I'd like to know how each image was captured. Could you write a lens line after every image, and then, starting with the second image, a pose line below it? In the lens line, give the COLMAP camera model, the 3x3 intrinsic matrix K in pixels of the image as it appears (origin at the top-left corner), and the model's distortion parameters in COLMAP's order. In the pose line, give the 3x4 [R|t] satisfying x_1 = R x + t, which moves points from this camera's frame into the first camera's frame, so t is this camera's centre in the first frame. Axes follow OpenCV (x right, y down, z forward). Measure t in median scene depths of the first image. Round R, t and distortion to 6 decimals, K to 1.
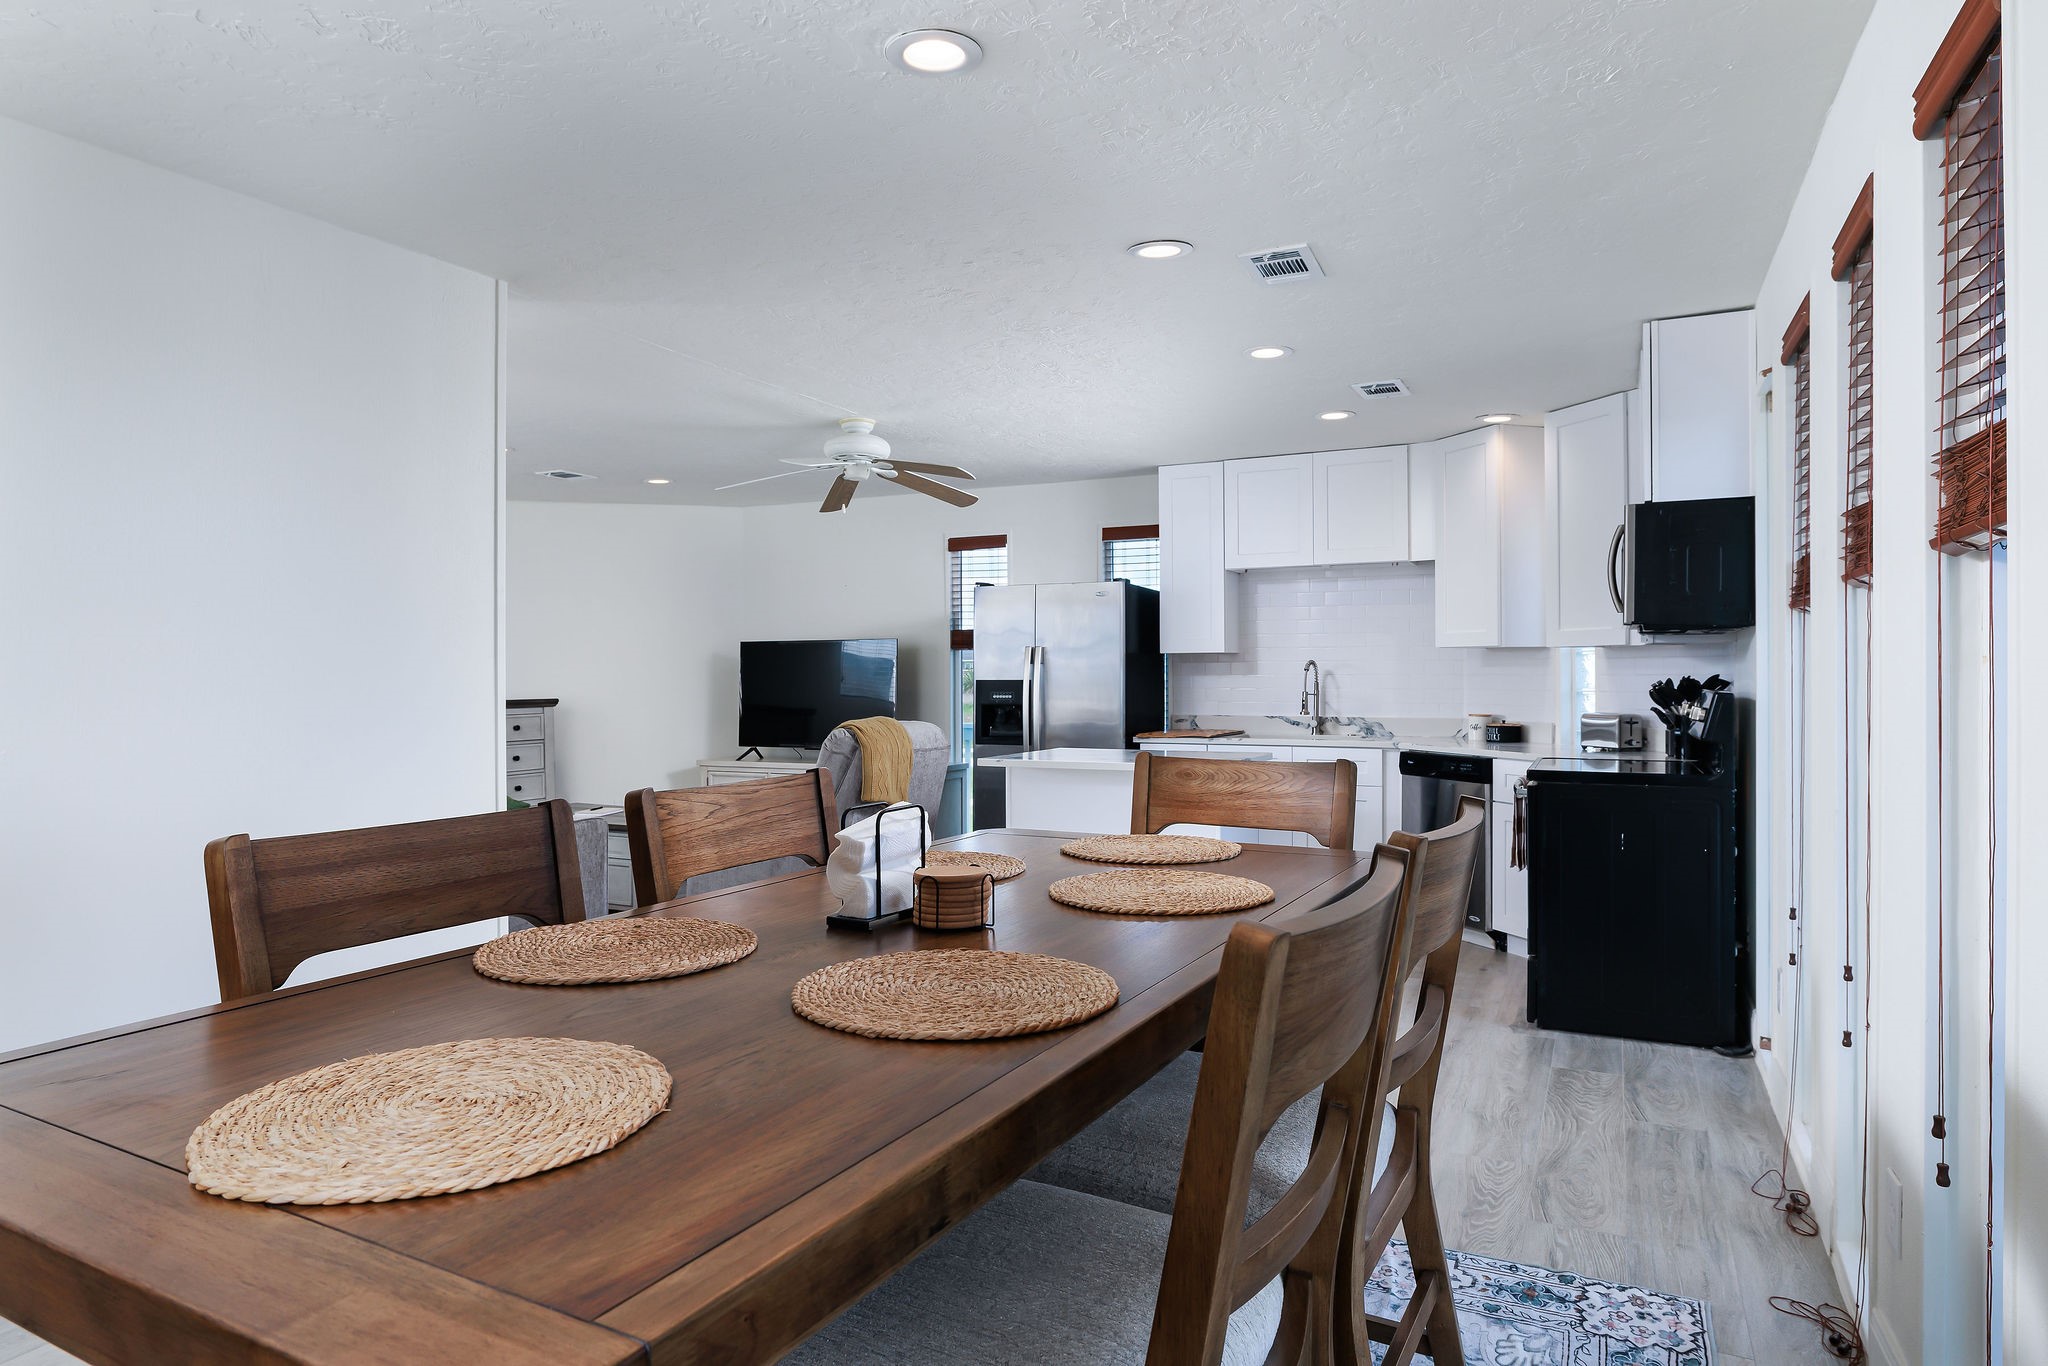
lens RADIAL K [[1232.9, 0, 1018.2], [0, 1232.9, 673.6], [0, 0, 1]] dist [-0.004086, -0.000780]
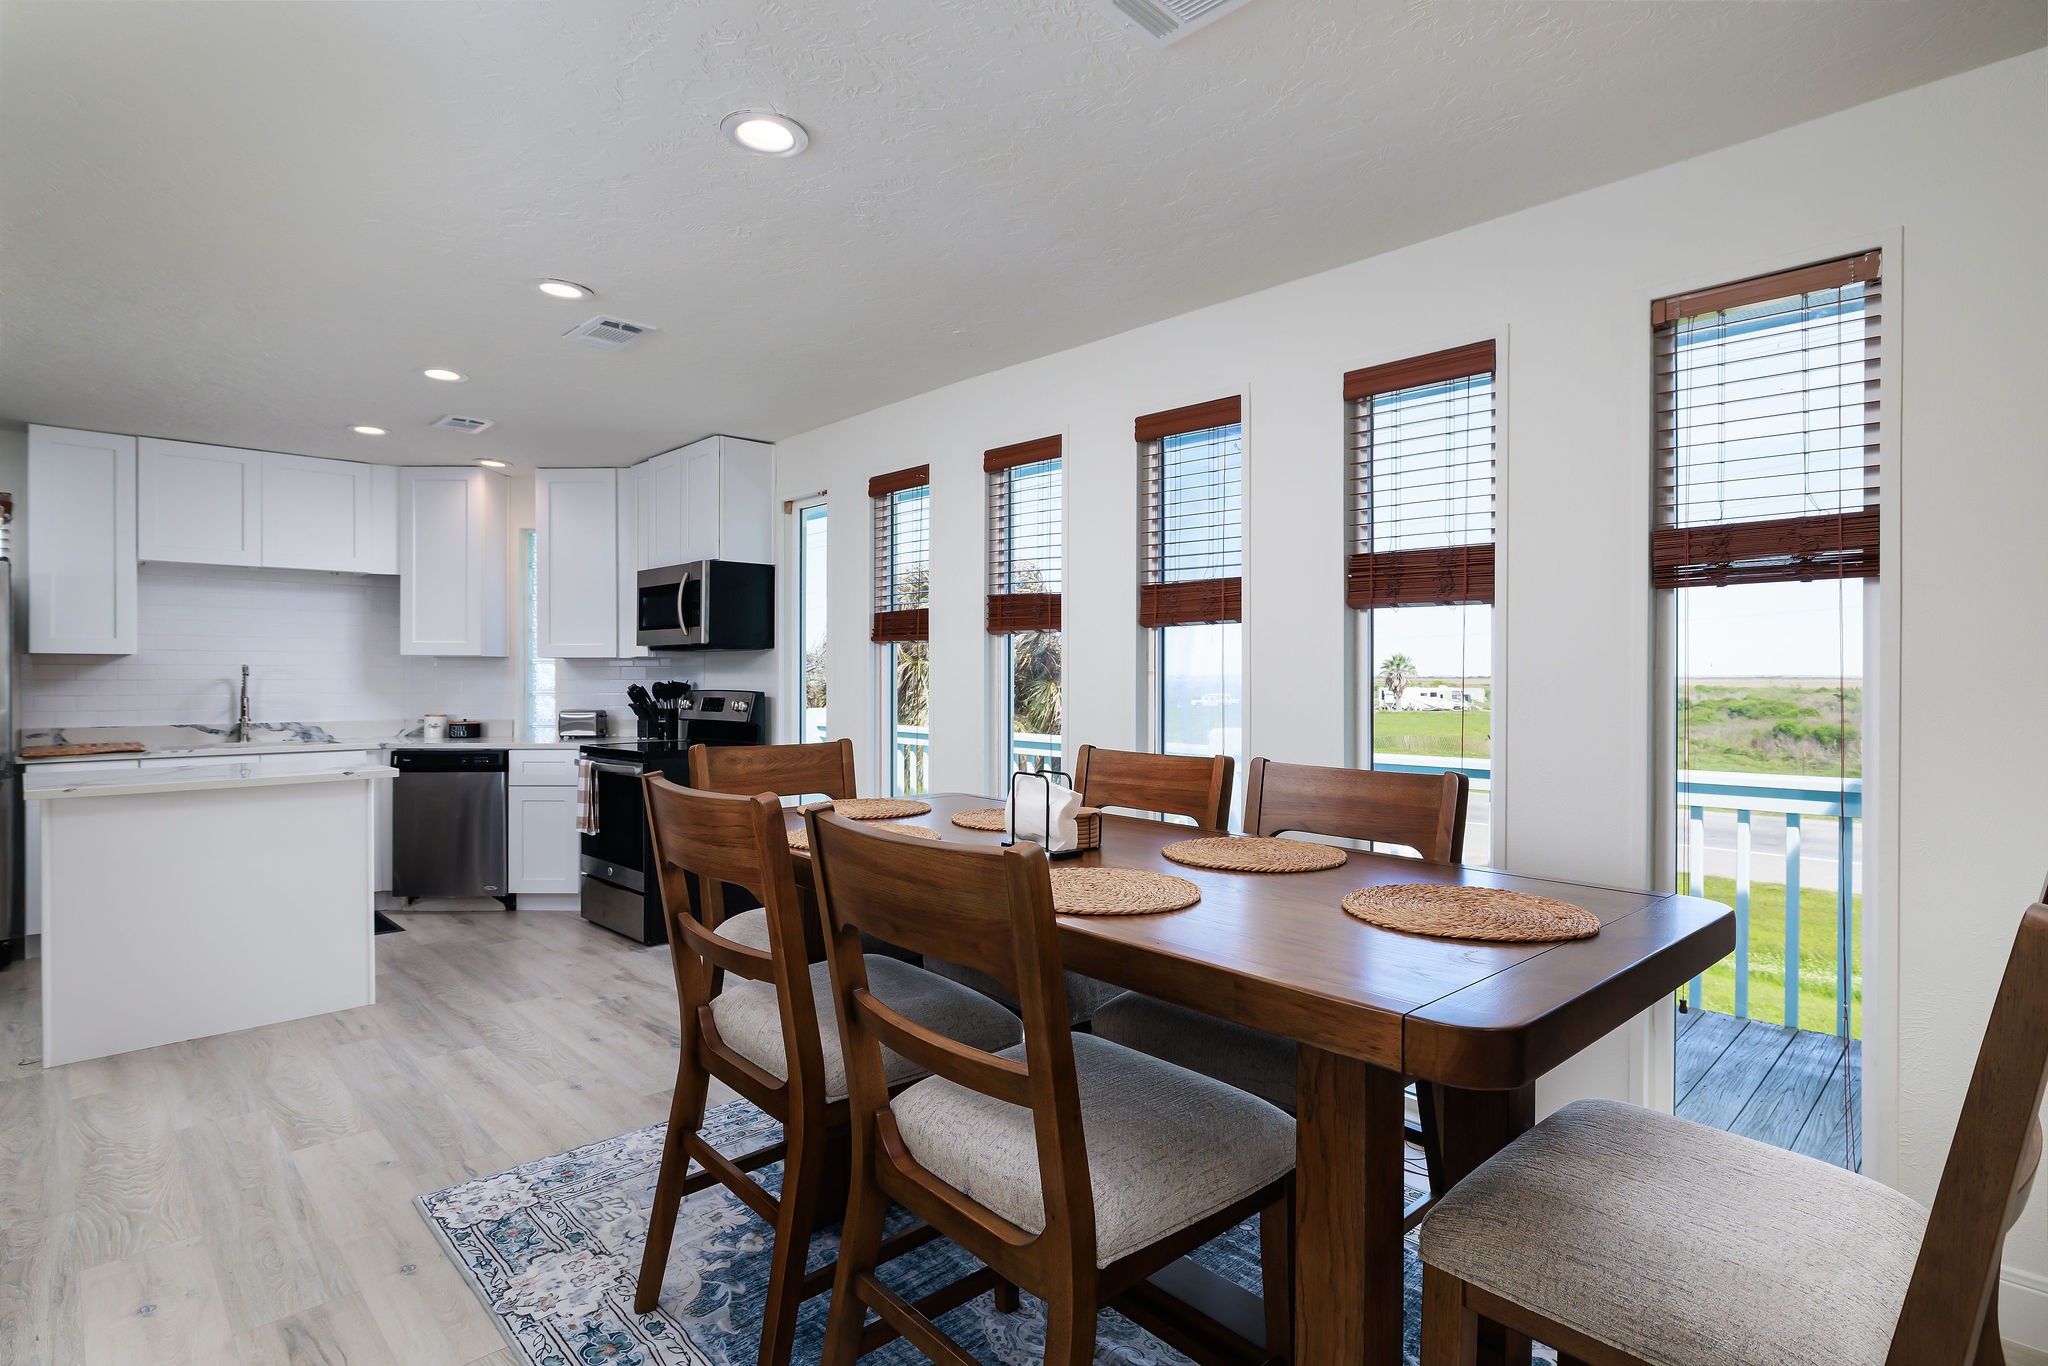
lens RADIAL K [[1018.6, 0, 1011.3], [0, 1018.6, 672.4], [0, 0, 1]] dist [-0.009609, 0.002819]
pose [[0.353612, 0.005290, 0.935377, -0.294176], [-0.000754, 0.999985, -0.005371, -0.001164], [-0.935392, 0.001194, 0.353611, 0.160904]]
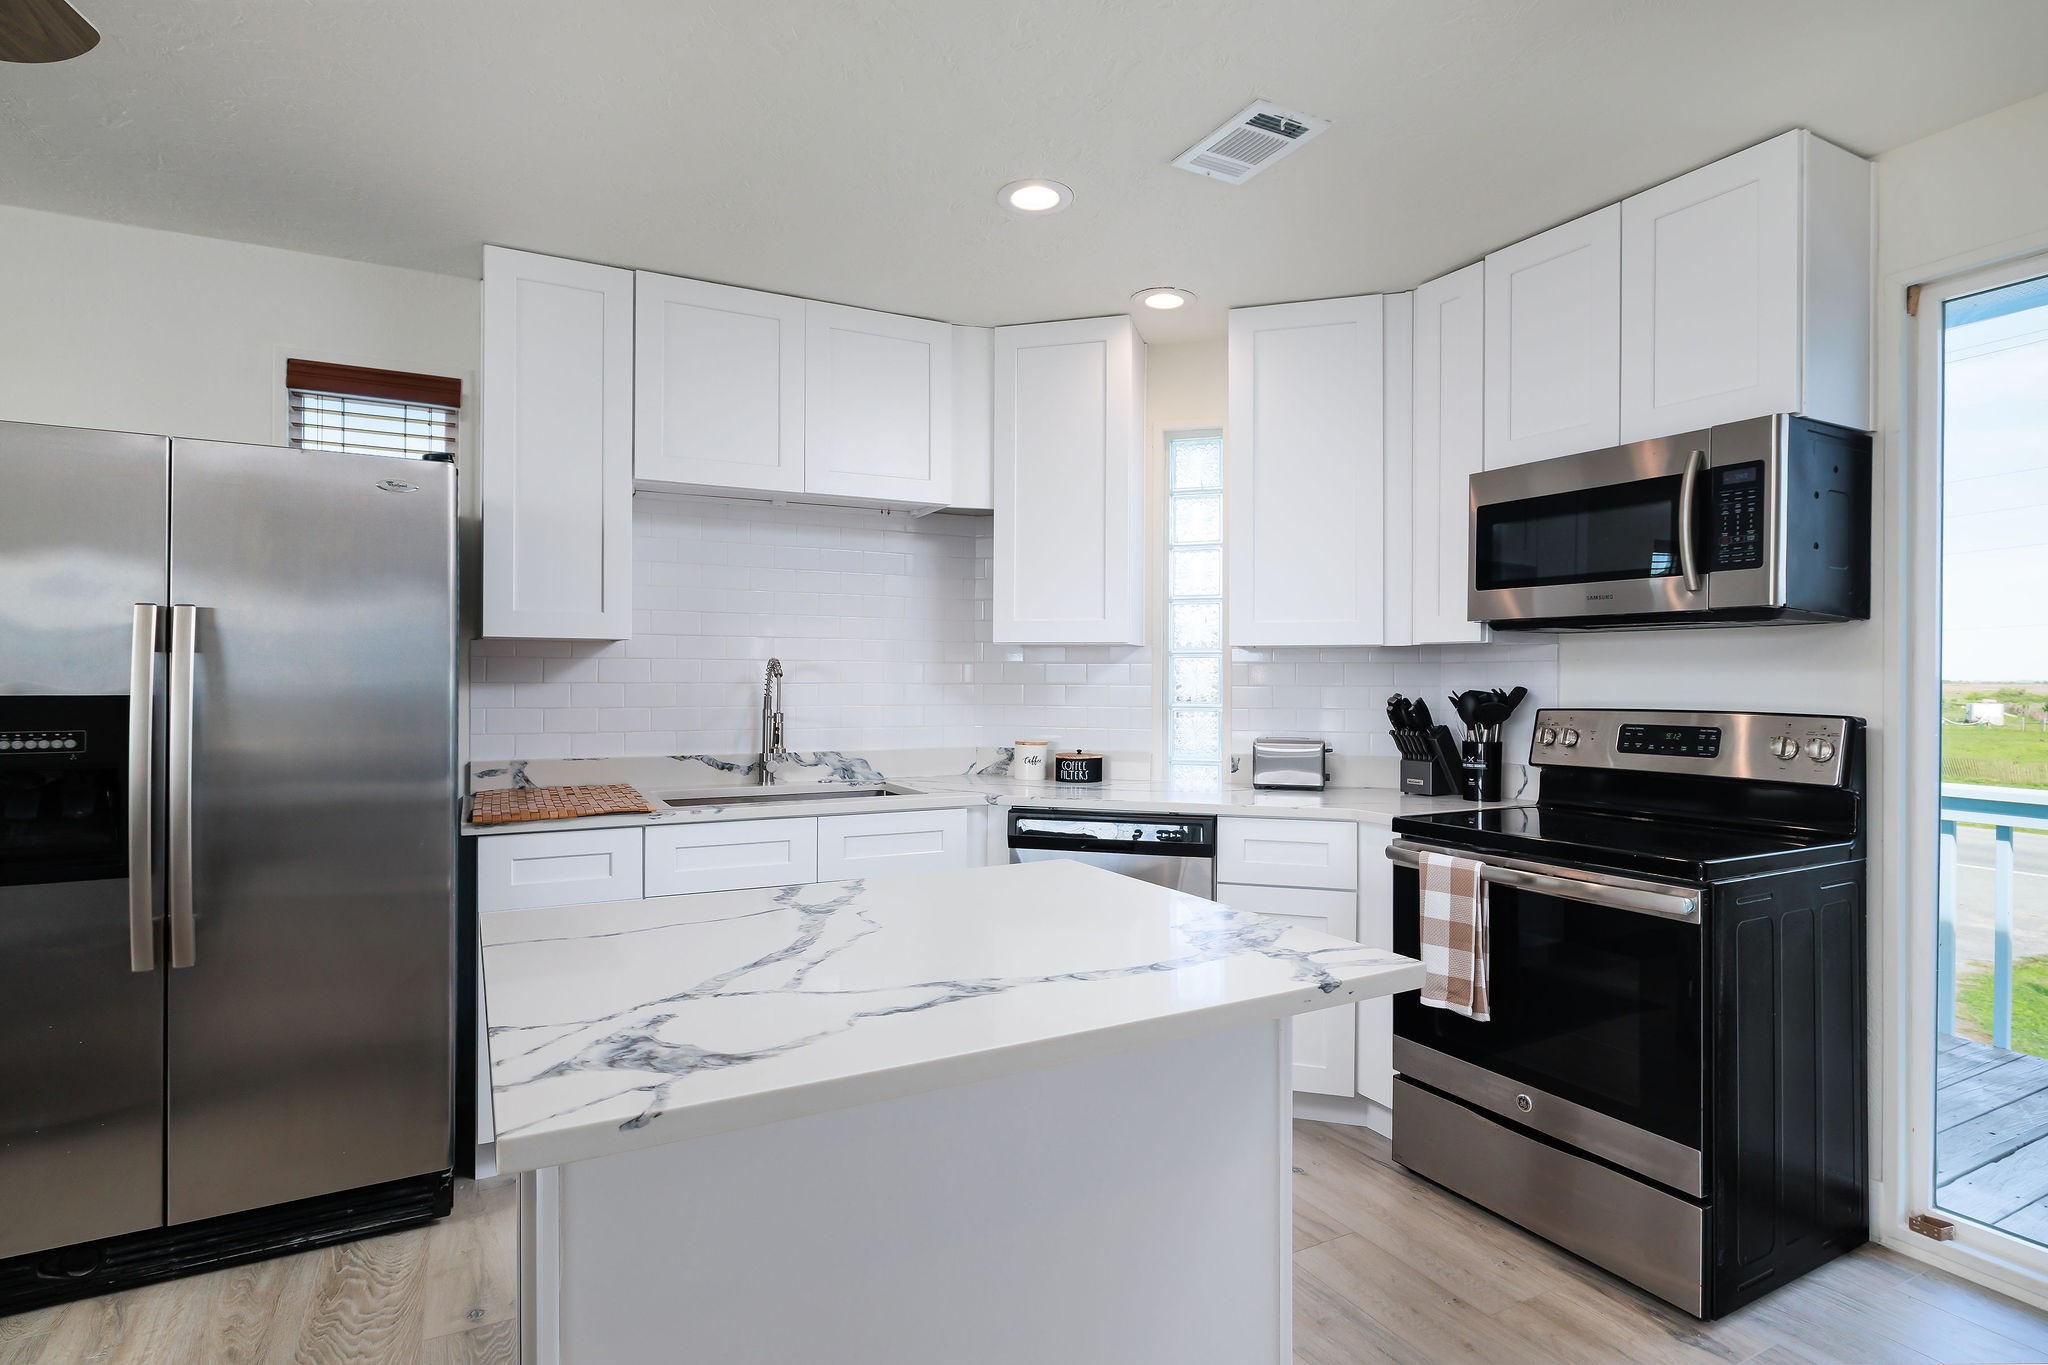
lens RADIAL K [[1018.6, 0, 1026.3], [0, 1018.6, 669.5], [0, 0, 1]] dist [-0.009609, 0.002819]
pose [[0.586718, 0.012538, 0.809695, -0.082468], [-0.006689, 0.999921, -0.010637, -0.001128], [-0.809764, 0.000825, 0.586755, 0.626271]]
